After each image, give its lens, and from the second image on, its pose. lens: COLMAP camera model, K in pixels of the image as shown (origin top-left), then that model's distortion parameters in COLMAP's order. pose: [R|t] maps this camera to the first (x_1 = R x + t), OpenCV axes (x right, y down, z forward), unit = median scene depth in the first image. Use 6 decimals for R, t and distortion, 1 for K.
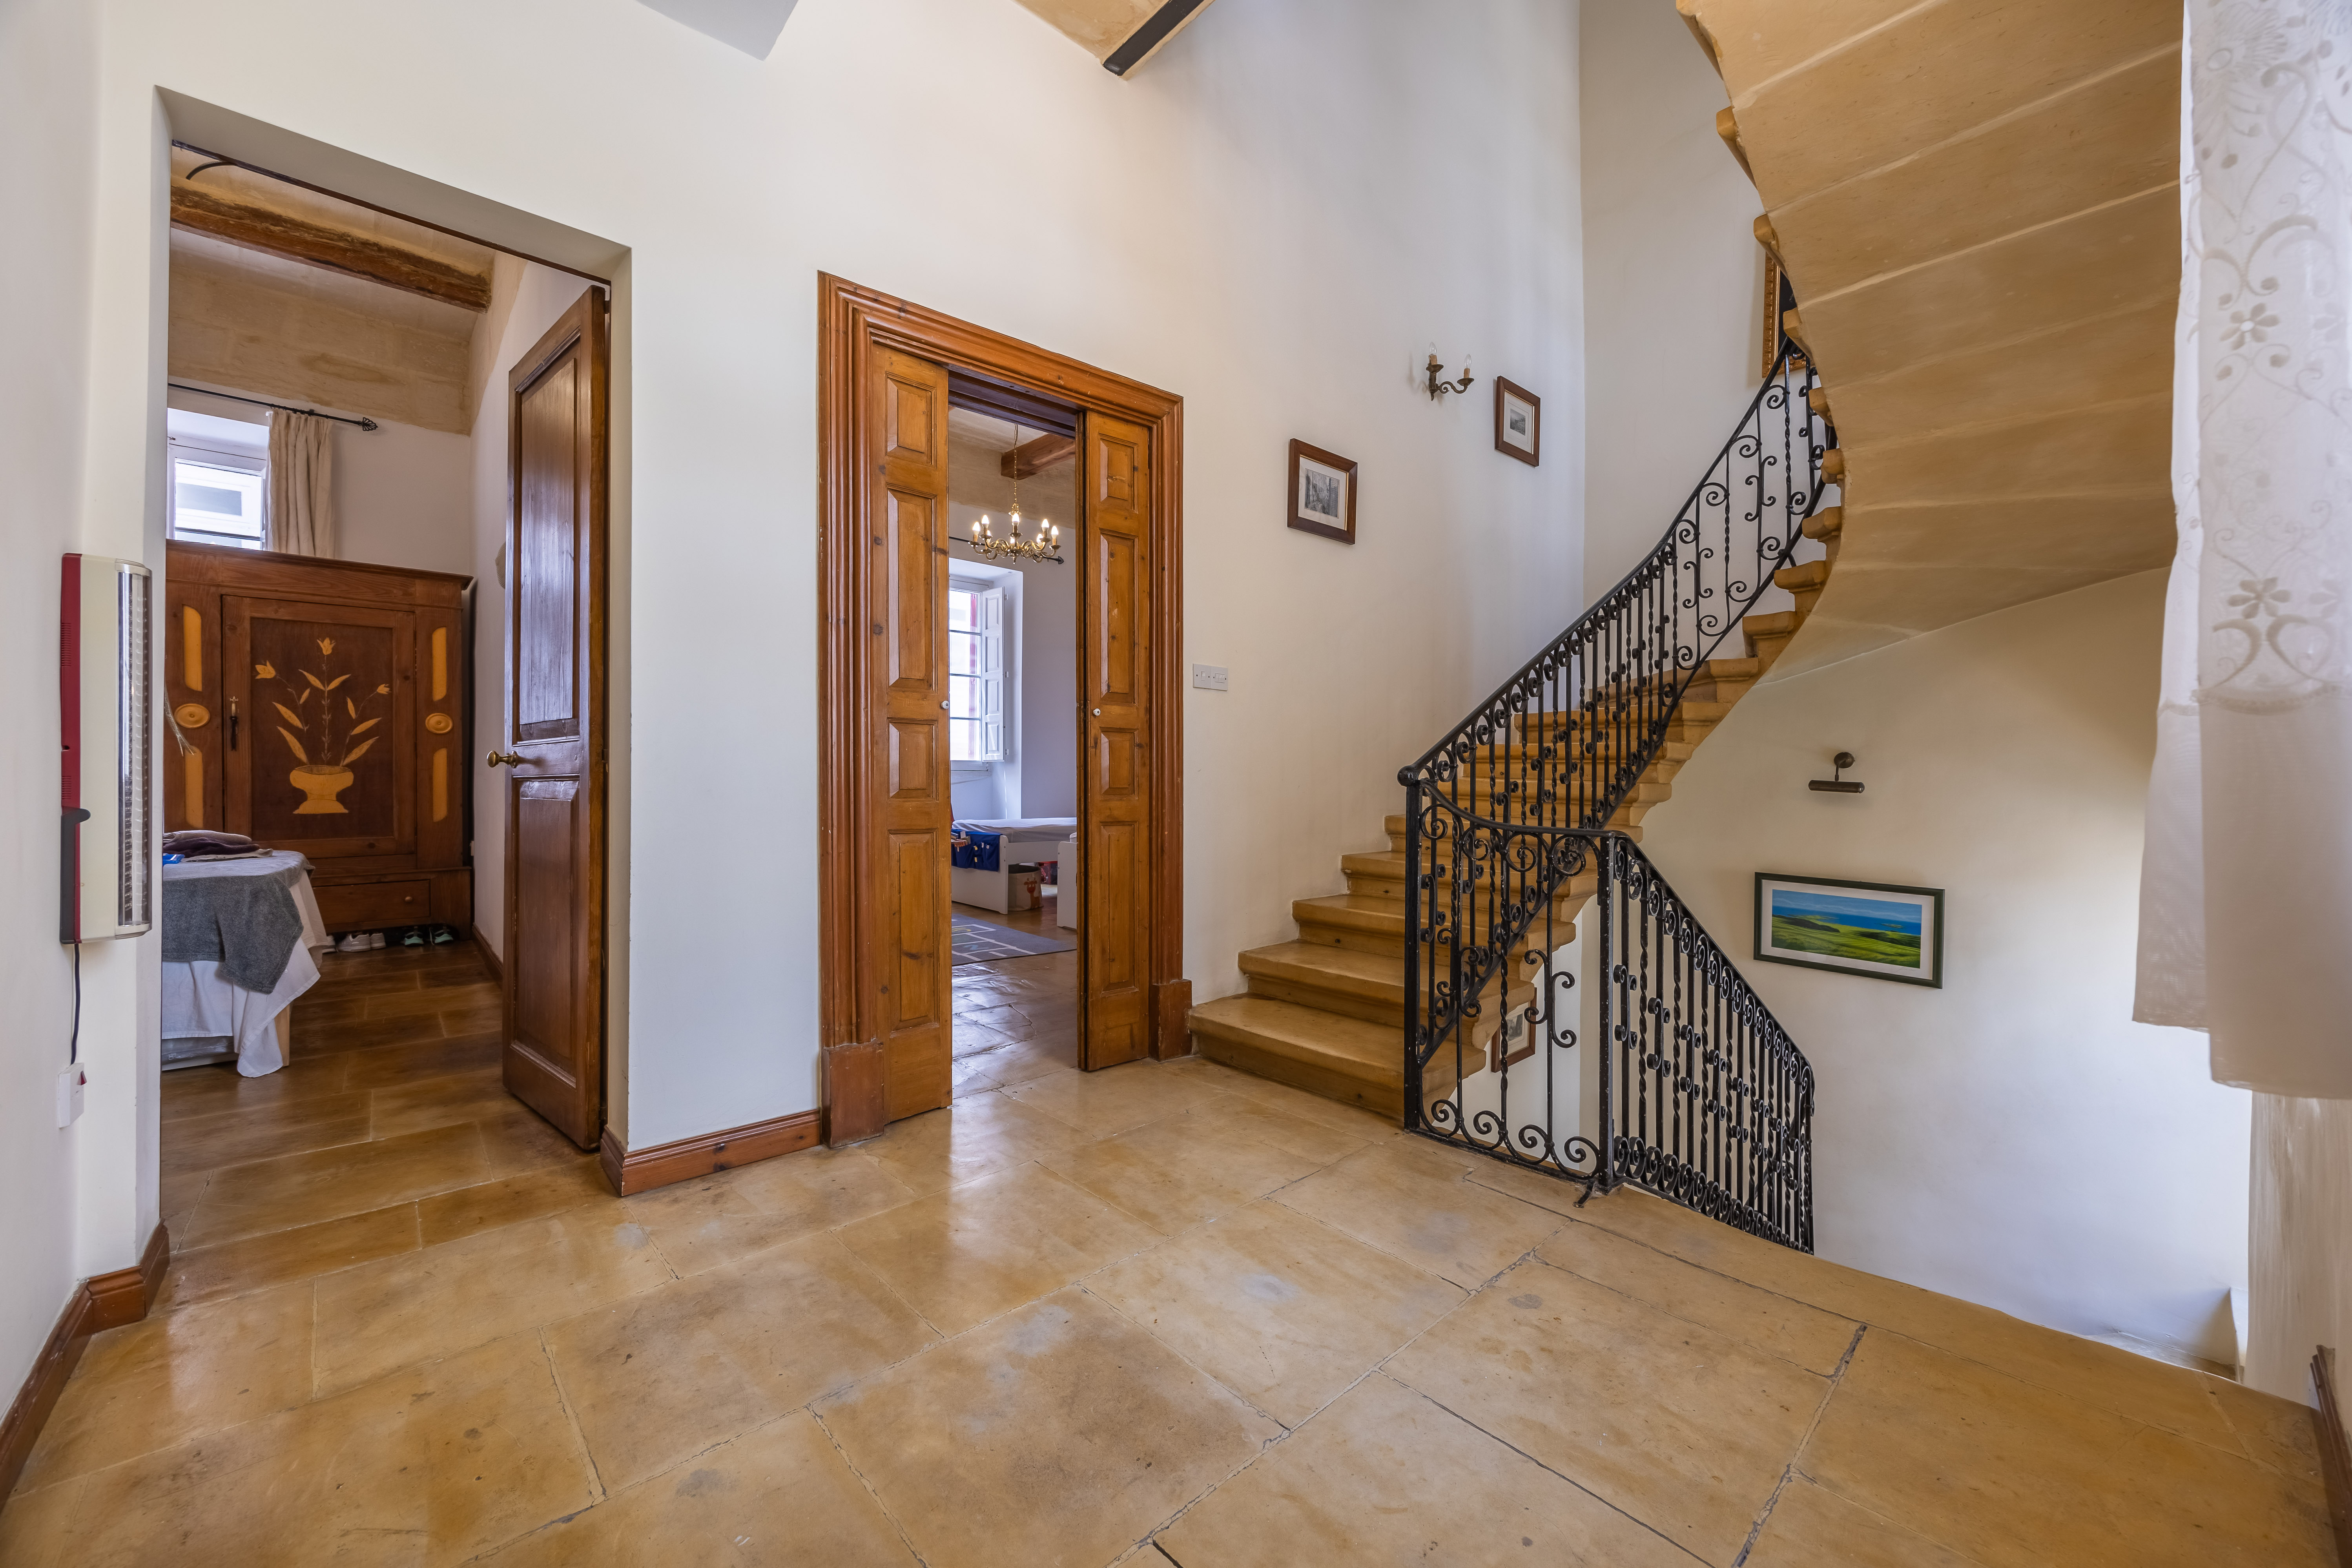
lens RADIAL K [[909.4, 0, 1176.0], [0, 909.4, 784.0], [0, 0, 1]] dist [-0.000300, -0.000114]
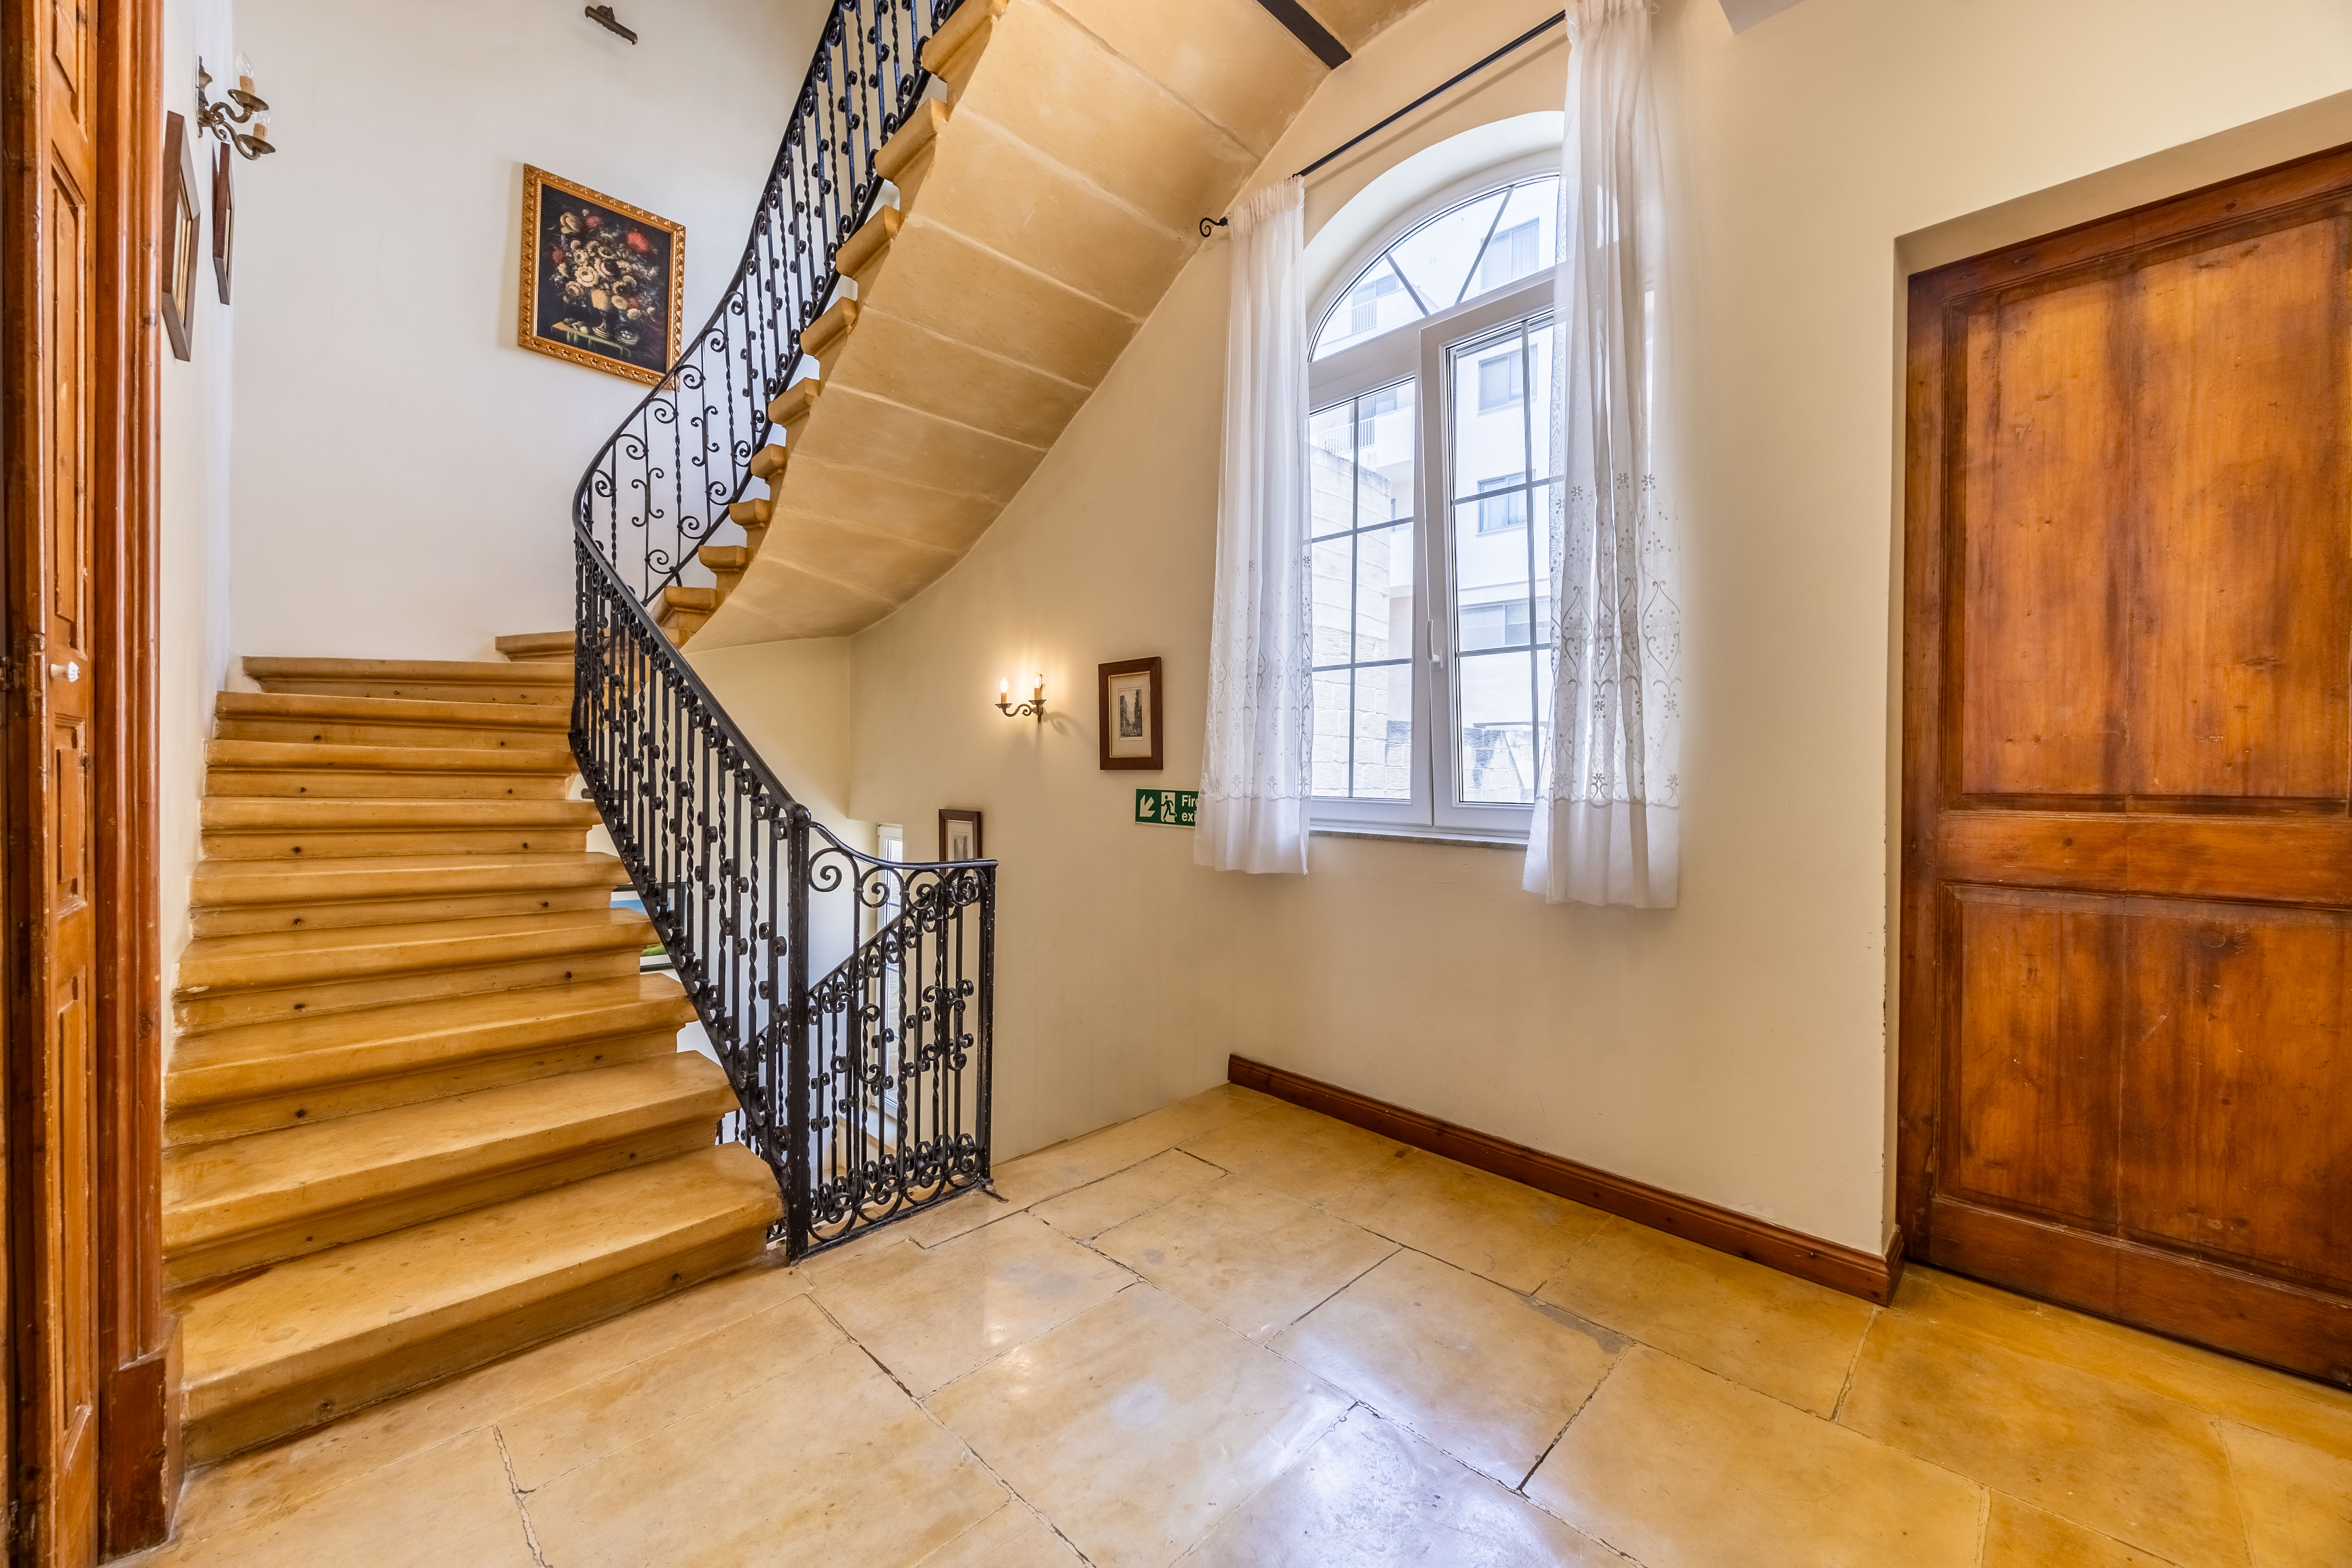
lens RADIAL K [[909.4, 0, 1176.0], [0, 909.4, 784.0], [0, 0, 1]] dist [-0.000300, -0.000114]
pose [[-0.068255, -0.010327, 0.997614, -0.536266], [-0.004279, 0.999940, 0.010059, -0.040289], [-0.997659, -0.003583, -0.068295, 0.711566]]
